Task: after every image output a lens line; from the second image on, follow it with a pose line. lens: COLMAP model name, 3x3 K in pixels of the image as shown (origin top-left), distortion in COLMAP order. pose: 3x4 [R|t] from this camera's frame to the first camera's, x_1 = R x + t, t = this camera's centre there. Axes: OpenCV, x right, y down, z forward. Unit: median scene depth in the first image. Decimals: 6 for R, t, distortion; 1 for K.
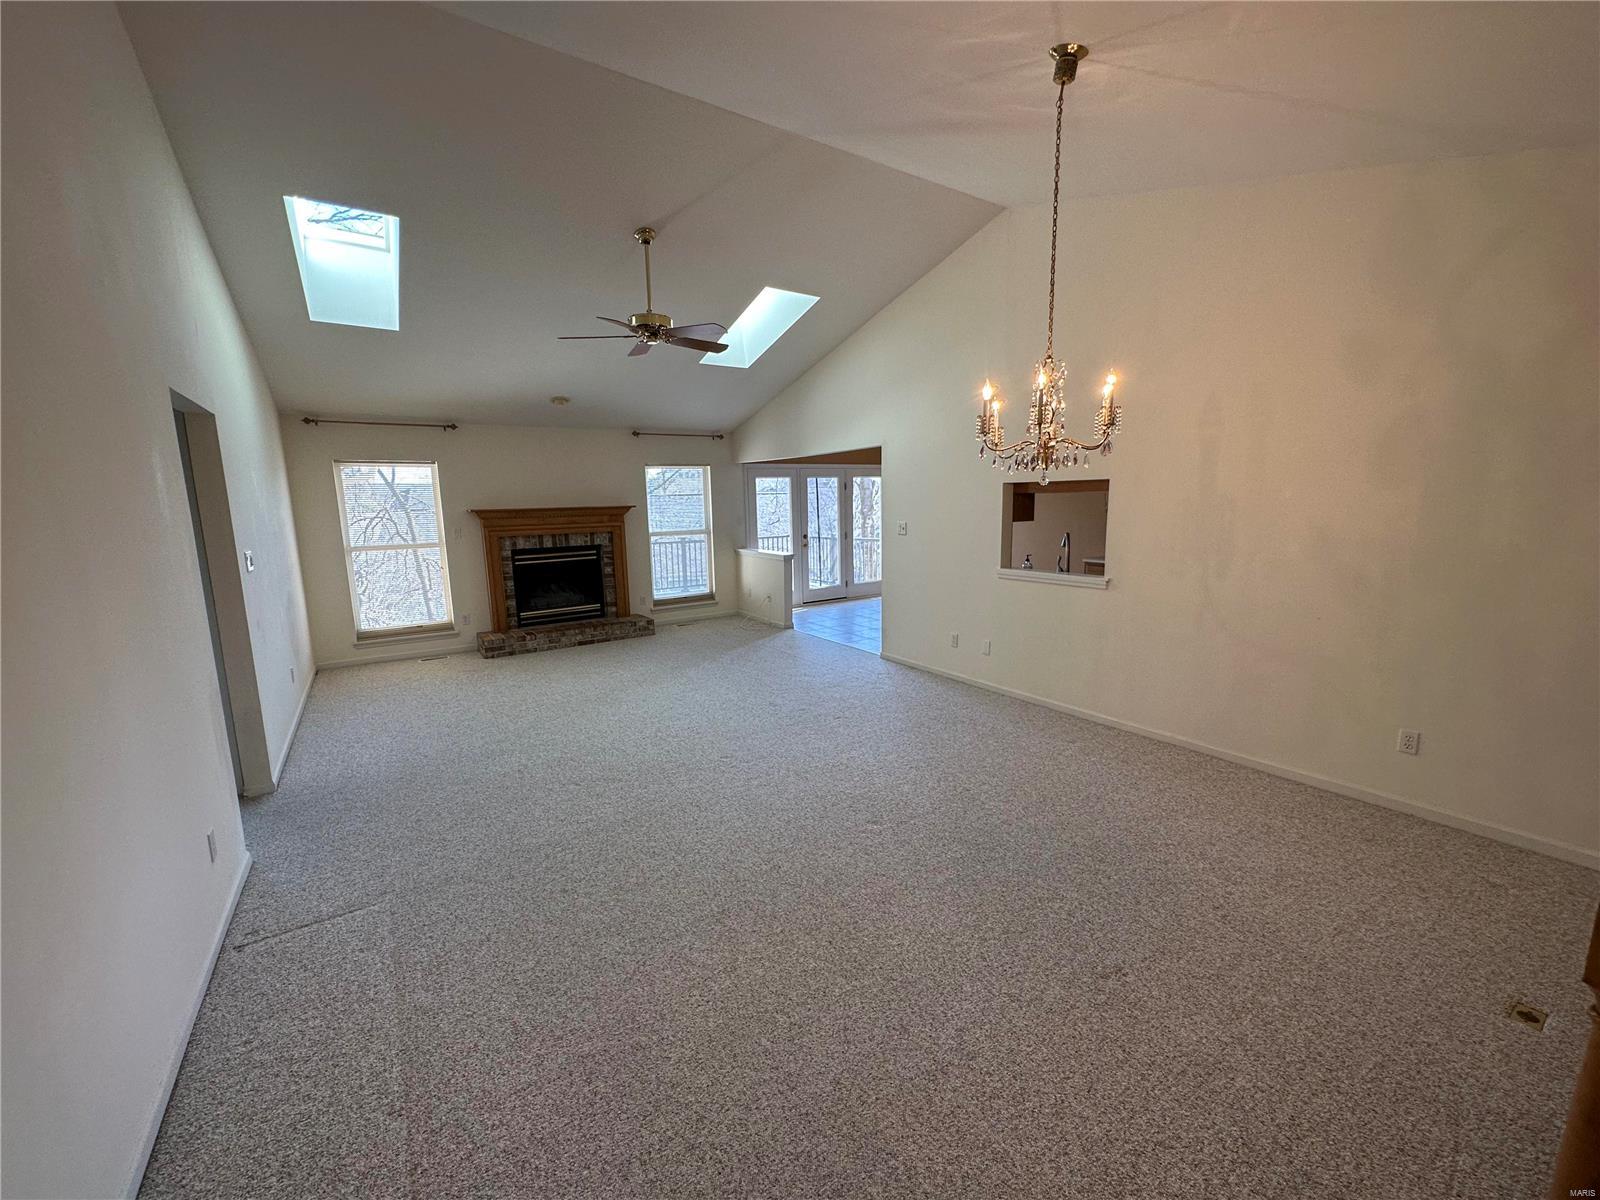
lens RADIAL K [[640.2, 0, 800.0], [0, 640.2, 600.0], [0, 0, 1]] dist [-0.002694, 0.000606]
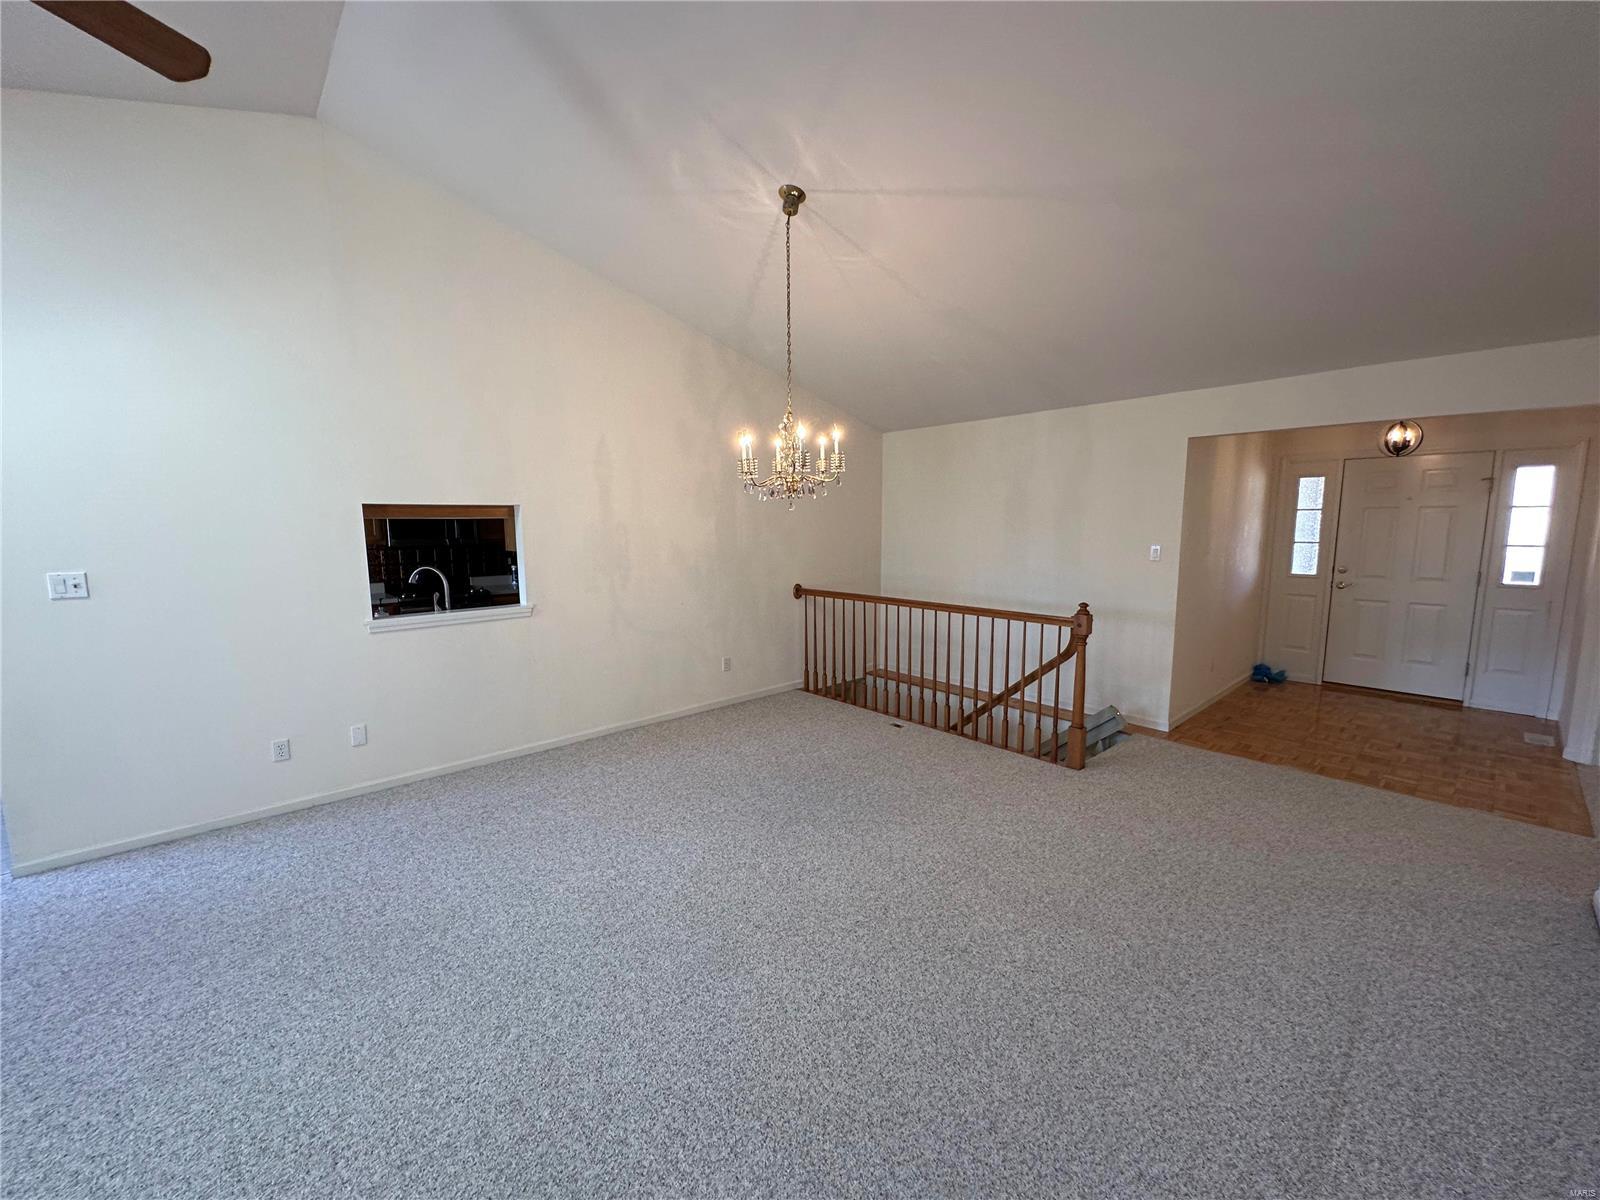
lens RADIAL K [[640.2, 0, 800.0], [0, 640.2, 600.0], [0, 0, 1]] dist [-0.002694, 0.000606]
pose [[-0.143795, -0.107330, 0.983770, -0.609805], [0.166105, 0.977380, 0.130912, -0.112382], [-0.975568, 0.182234, -0.122714, 0.785439]]
